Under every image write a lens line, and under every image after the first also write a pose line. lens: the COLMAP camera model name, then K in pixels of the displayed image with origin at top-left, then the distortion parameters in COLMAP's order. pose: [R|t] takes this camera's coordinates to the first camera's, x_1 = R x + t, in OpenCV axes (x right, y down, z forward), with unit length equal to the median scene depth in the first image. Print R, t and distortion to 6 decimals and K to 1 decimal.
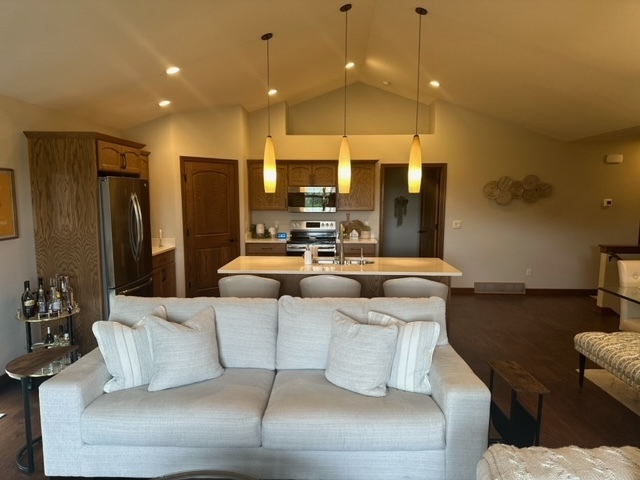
lens RADIAL K [[445.3, 0, 308.6], [0, 445.3, 244.1], [0, 0, 1]] dist [0.064918, -0.085603]
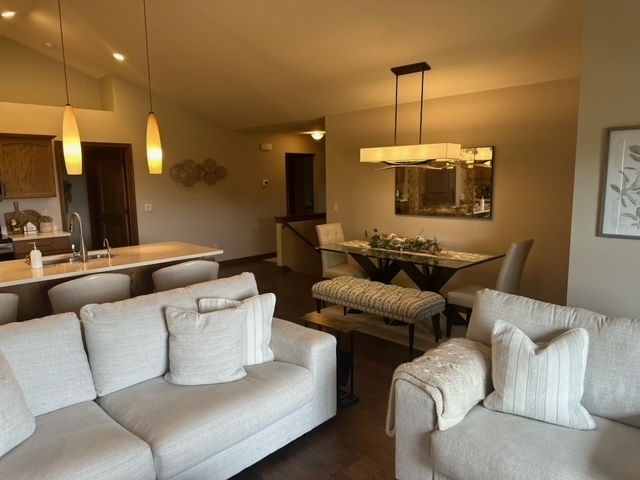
lens RADIAL K [[445.3, 0, 318.8], [0, 445.3, 242.4], [0, 0, 1]] dist [0.064918, -0.085603]
pose [[0.667908, -0.118910, 0.734683, -0.257972], [0.095967, 0.992673, 0.073423, -0.009243], [-0.738030, 0.021465, 0.674426, 0.120719]]
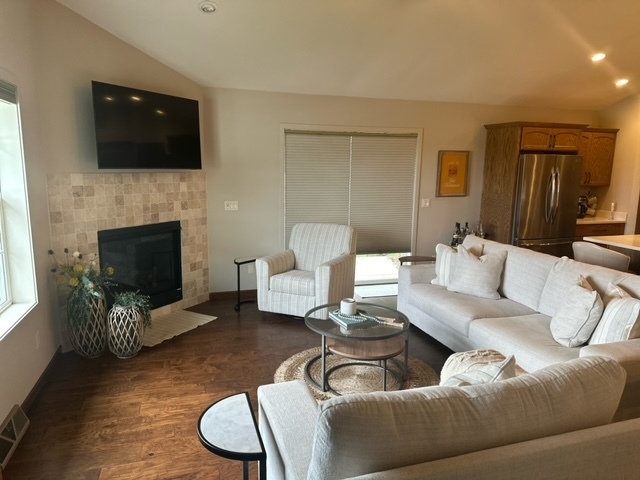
lens RADIAL K [[445.3, 0, 319.0], [0, 445.3, 239.7], [0, 0, 1]] dist [0.064918, -0.085603]
pose [[0.338910, 0.158732, -0.927332, 0.593769], [-0.116277, 0.985175, 0.126137, -0.001161], [0.933606, 0.065078, 0.352342, -0.007589]]
